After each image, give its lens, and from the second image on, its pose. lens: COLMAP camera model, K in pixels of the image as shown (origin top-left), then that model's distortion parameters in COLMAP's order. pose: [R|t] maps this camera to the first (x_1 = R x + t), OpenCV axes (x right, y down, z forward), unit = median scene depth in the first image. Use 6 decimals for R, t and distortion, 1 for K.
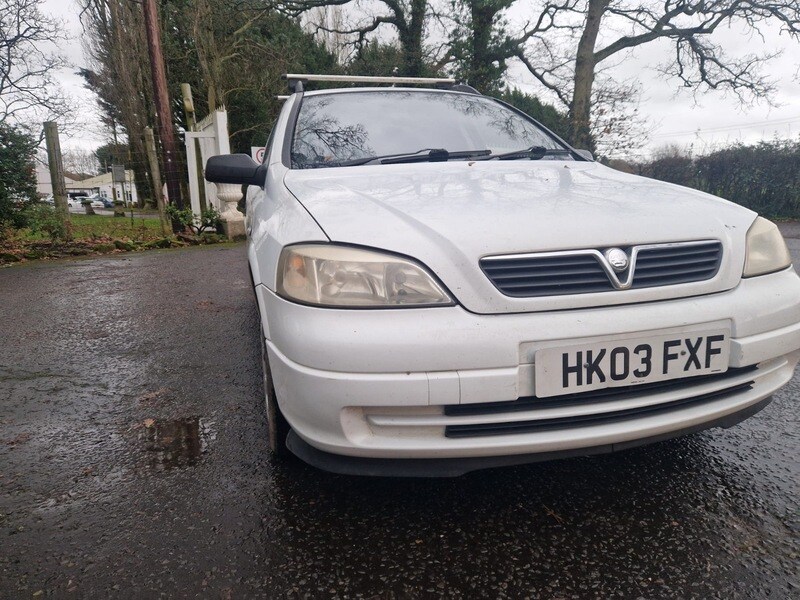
lens RADIAL K [[537.4, 0, 396.3], [0, 537.4, 301.1], [0, 0, 1]] dist [0.053690, -0.039423]
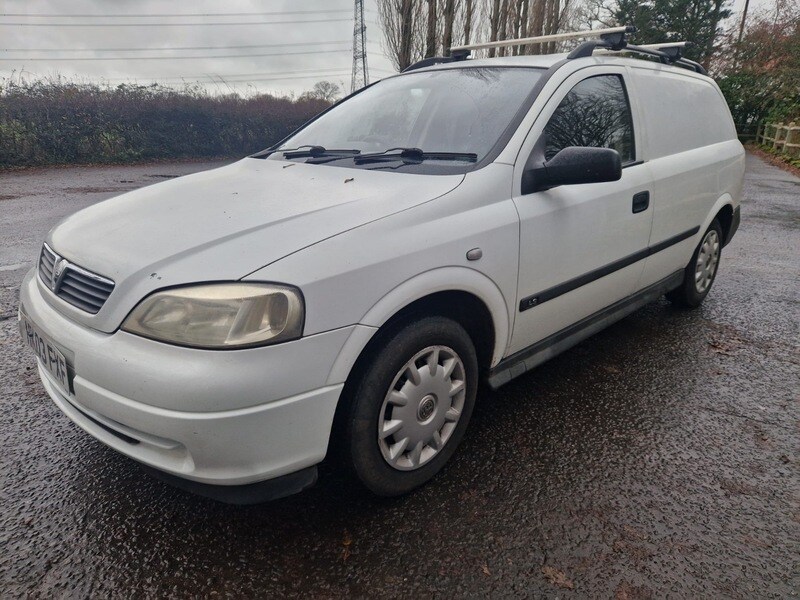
lens RADIAL K [[537.4, 0, 397.9], [0, 537.4, 300.7], [0, 0, 1]] dist [0.053690, -0.039423]
pose [[0.480982, 0.306722, -0.821327, 1.839507], [-0.206841, 0.950061, 0.233668, -0.462091], [0.851982, 0.057494, 0.520404, 1.031118]]
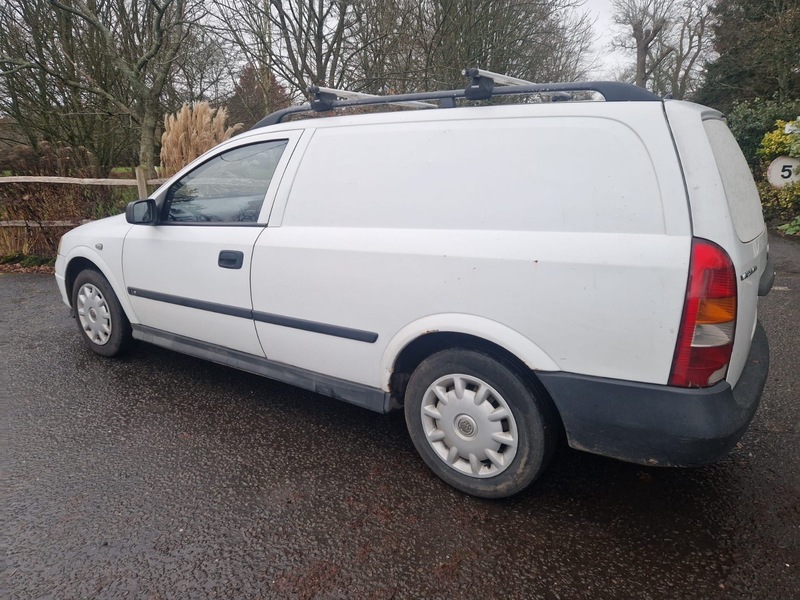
lens RADIAL K [[537.4, 0, 388.4], [0, 537.4, 289.9], [0, 0, 1]] dist [0.053690, -0.039423]
pose [[-0.770883, 0.189912, -0.608008, 1.373455], [-0.103689, 0.904376, 0.413948, -1.291503], [0.628481, 0.382149, -0.677476, 4.428675]]
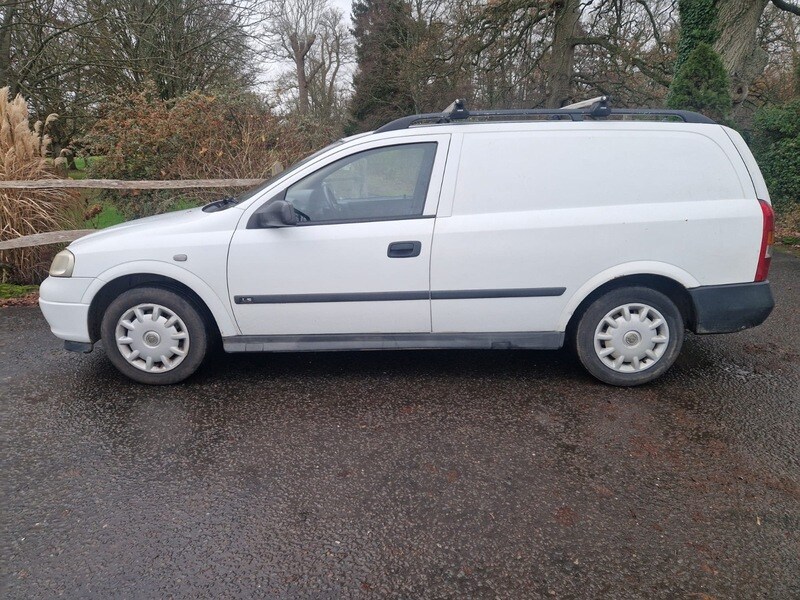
lens RADIAL K [[537.4, 0, 388.3], [0, 537.4, 295.7], [0, 0, 1]] dist [0.053690, -0.039423]
pose [[-0.287452, 0.275161, -0.917419, 2.676428], [-0.187791, 0.923063, 0.335693, -1.067142], [0.939205, 0.268778, -0.213663, 3.154202]]
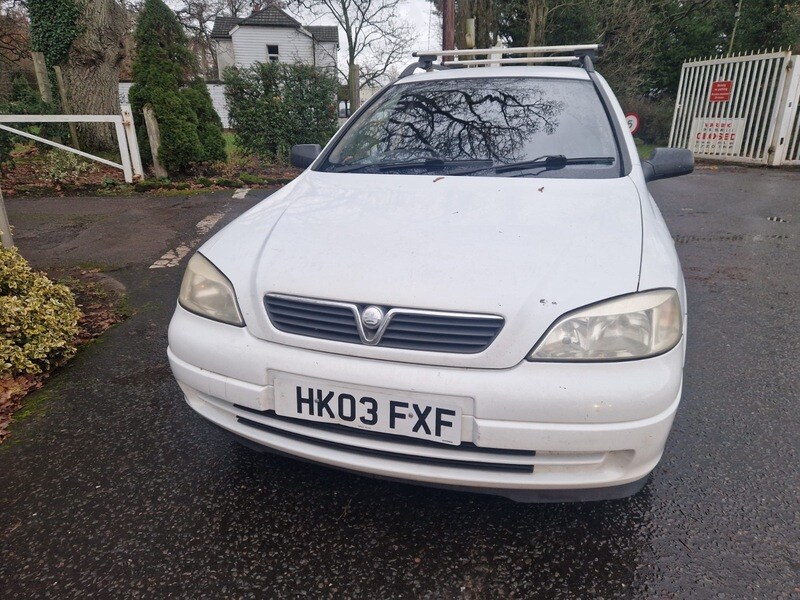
lens RADIAL K [[537.4, 0, 398.7], [0, 537.4, 298.4], [0, 0, 1]] dist [0.053690, -0.039423]
pose [[0.837654, 0.201247, -0.507775, 1.017331], [-0.130856, 0.976515, 0.171157, -0.313302], [0.530295, -0.076925, 0.844316, 0.113102]]
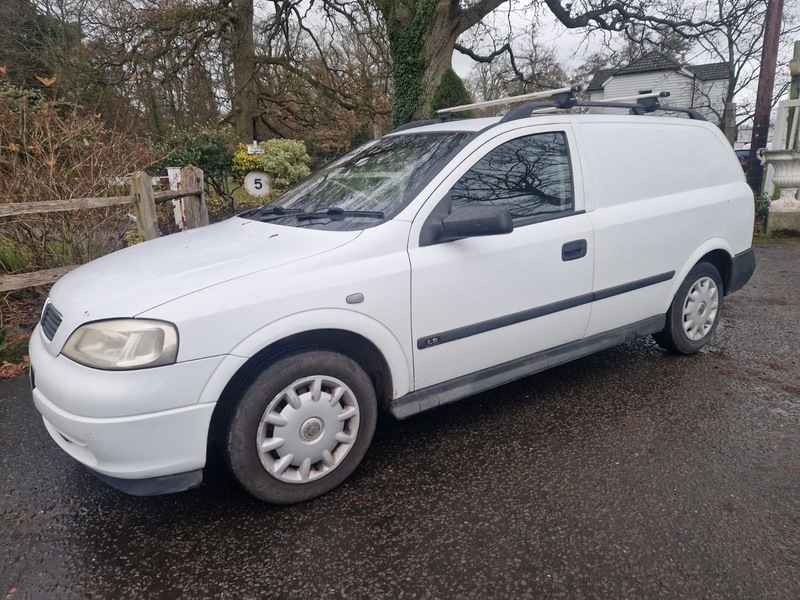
lens RADIAL K [[537.4, 0, 395.4], [0, 537.4, 304.0], [0, 0, 1]] dist [0.053690, -0.039423]
pose [[0.306657, 0.257399, -0.916355, 2.250975], [-0.181497, 0.960888, 0.209171, -0.624700], [0.934356, 0.102172, 0.341380, 1.440302]]
